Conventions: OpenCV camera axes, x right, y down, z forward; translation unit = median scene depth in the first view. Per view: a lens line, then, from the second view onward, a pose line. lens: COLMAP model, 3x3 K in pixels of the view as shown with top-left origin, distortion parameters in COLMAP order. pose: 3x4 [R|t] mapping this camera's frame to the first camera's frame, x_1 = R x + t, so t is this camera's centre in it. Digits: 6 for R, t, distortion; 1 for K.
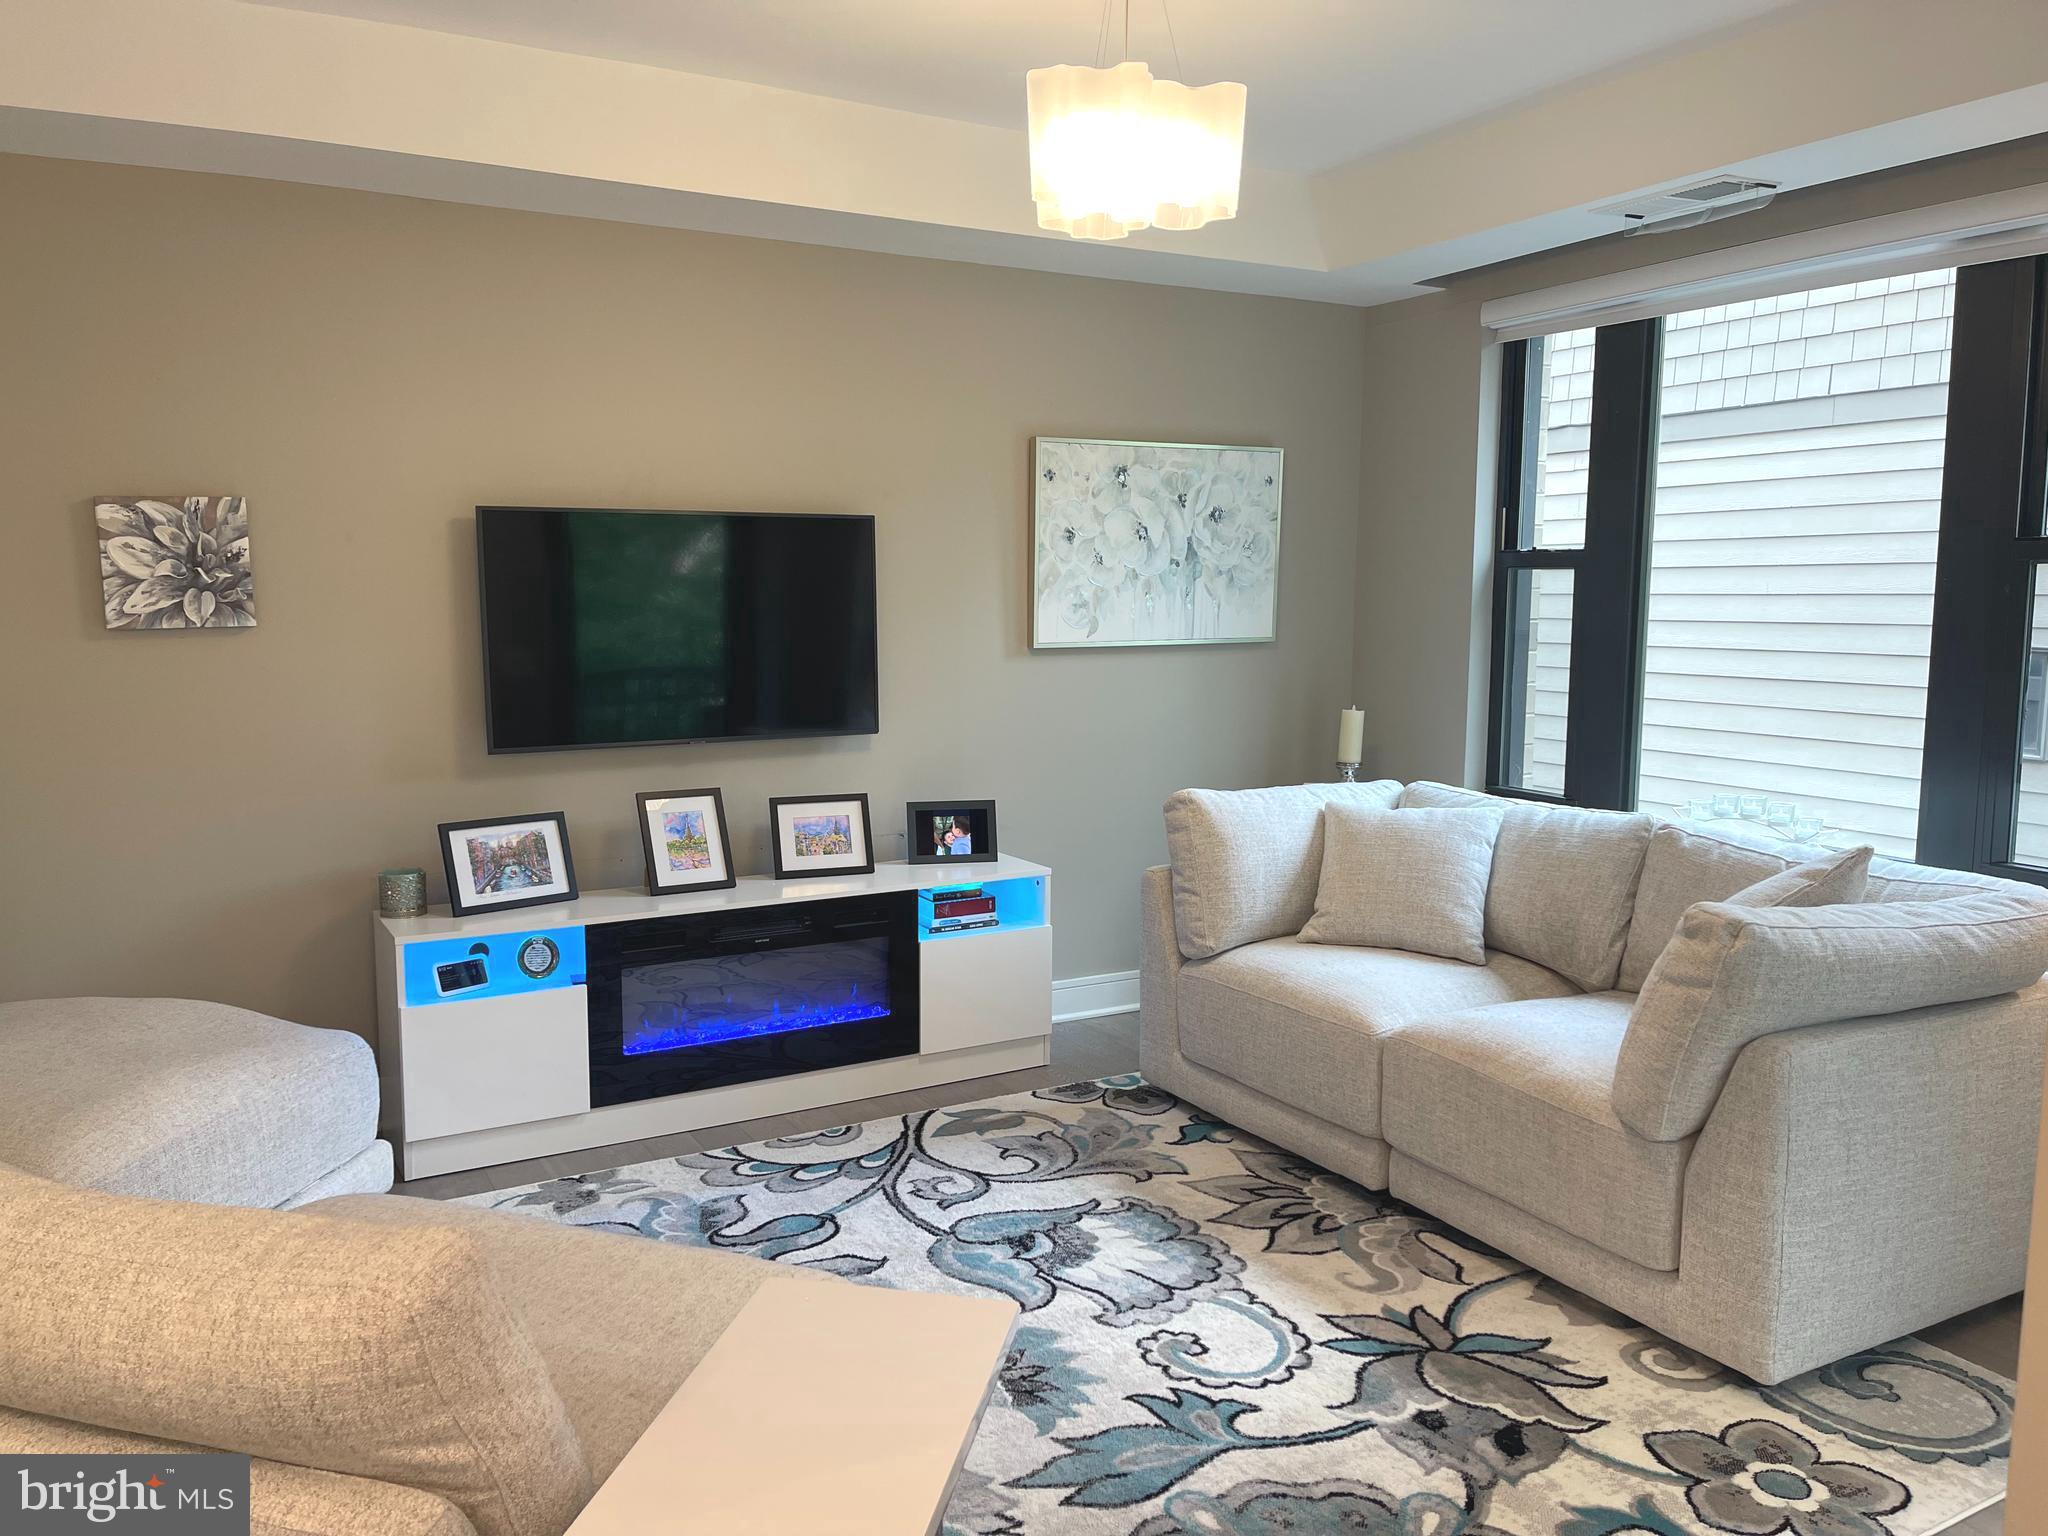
lens RADIAL K [[1551.3, 0, 990.7], [0, 1551.3, 782.7], [0, 0, 1]] dist [0.083043, -0.102807]
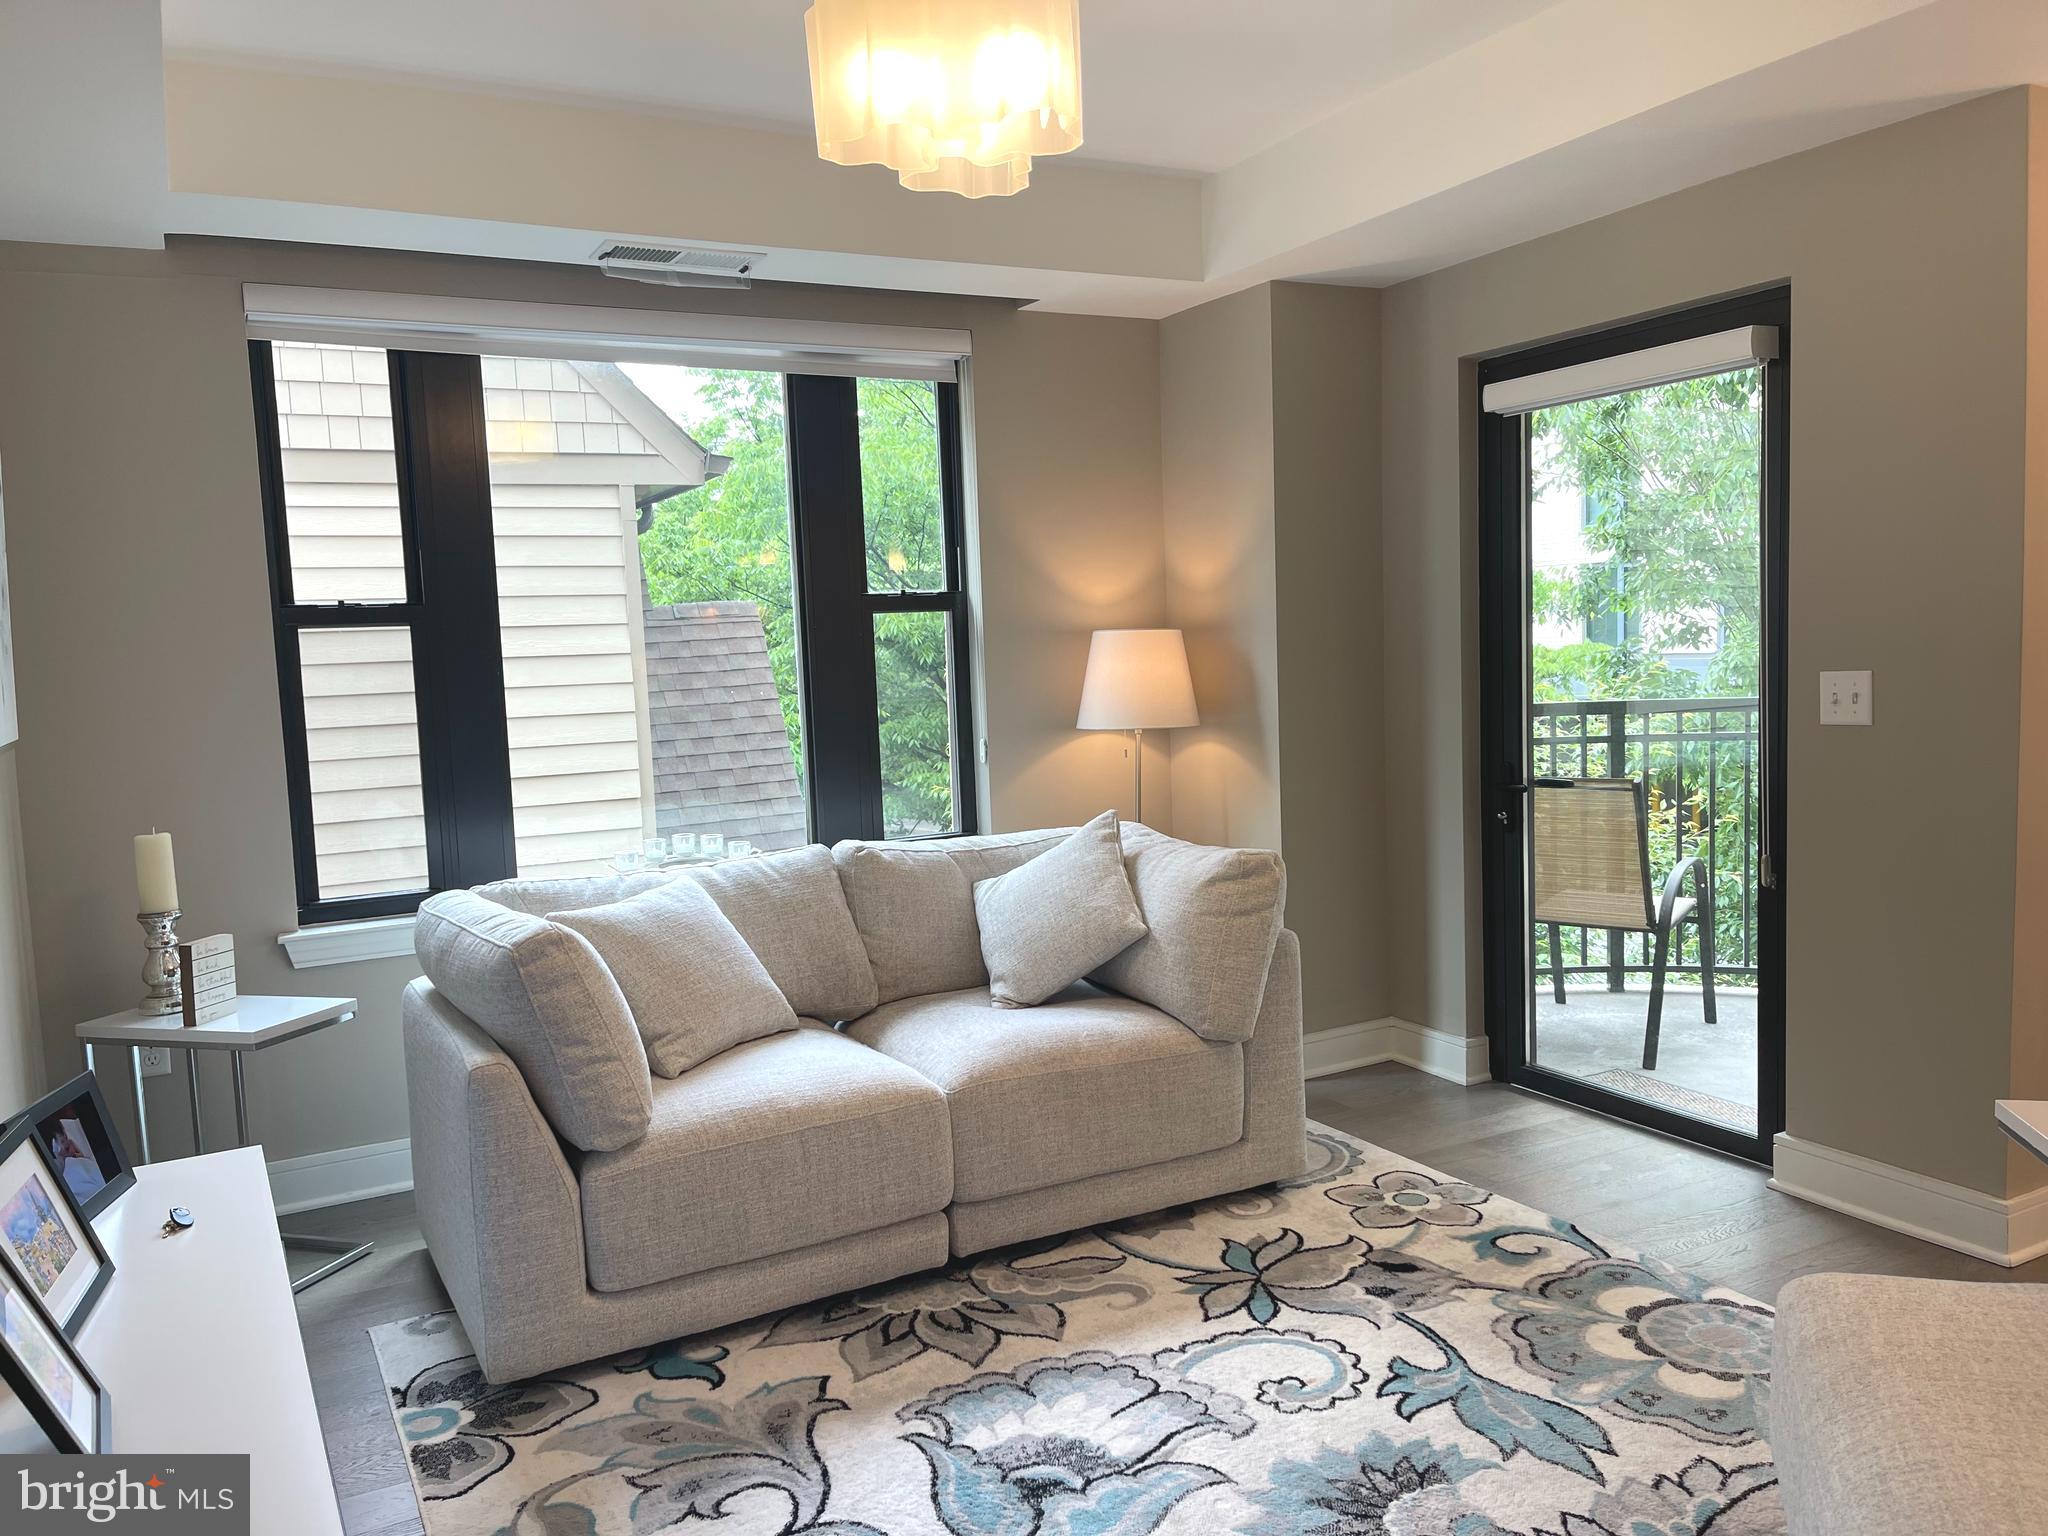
lens RADIAL K [[1551.3, 0, 1047.1], [0, 1551.3, 777.2], [0, 0, 1]] dist [0.083043, -0.102807]
pose [[-0.011947, -0.092928, 0.995601, -0.621921], [0.162740, 0.982216, 0.093632, -0.098221], [-0.986597, 0.163143, 0.003389, 0.833494]]
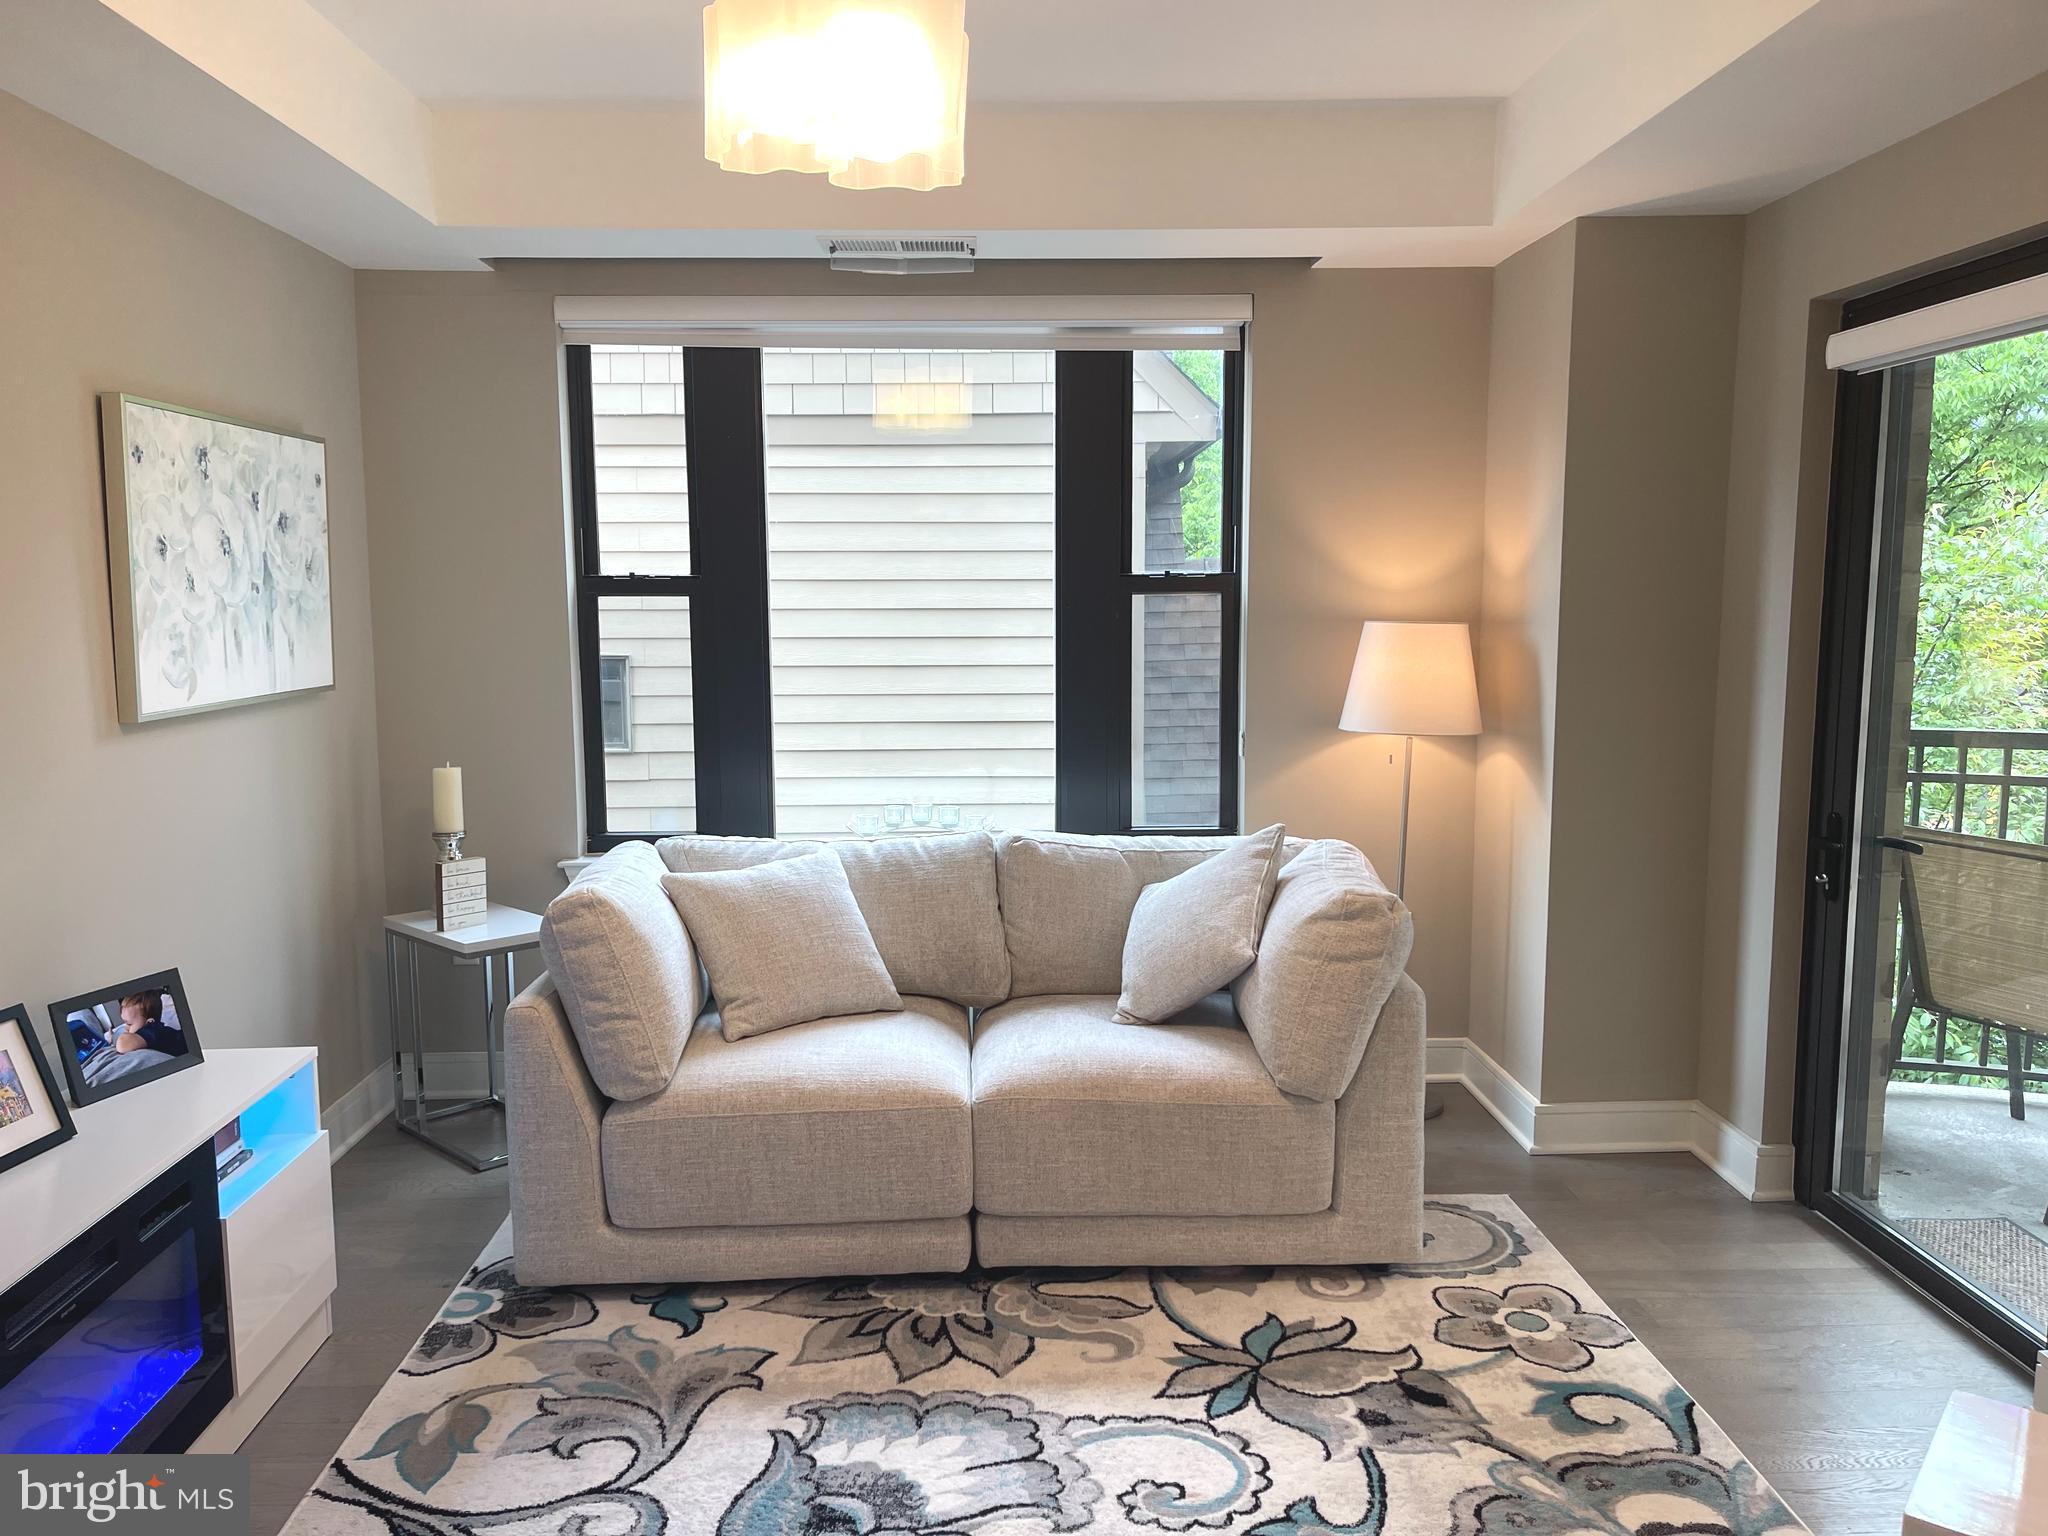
lens RADIAL K [[1551.3, 0, 1025.4], [0, 1551.3, 778.5], [0, 0, 1]] dist [0.083043, -0.102807]
pose [[0.442826, -0.112907, 0.889470, -0.500174], [0.117970, 0.990752, 0.067032, -0.082452], [-0.888813, 0.075247, 0.452051, 0.491958]]
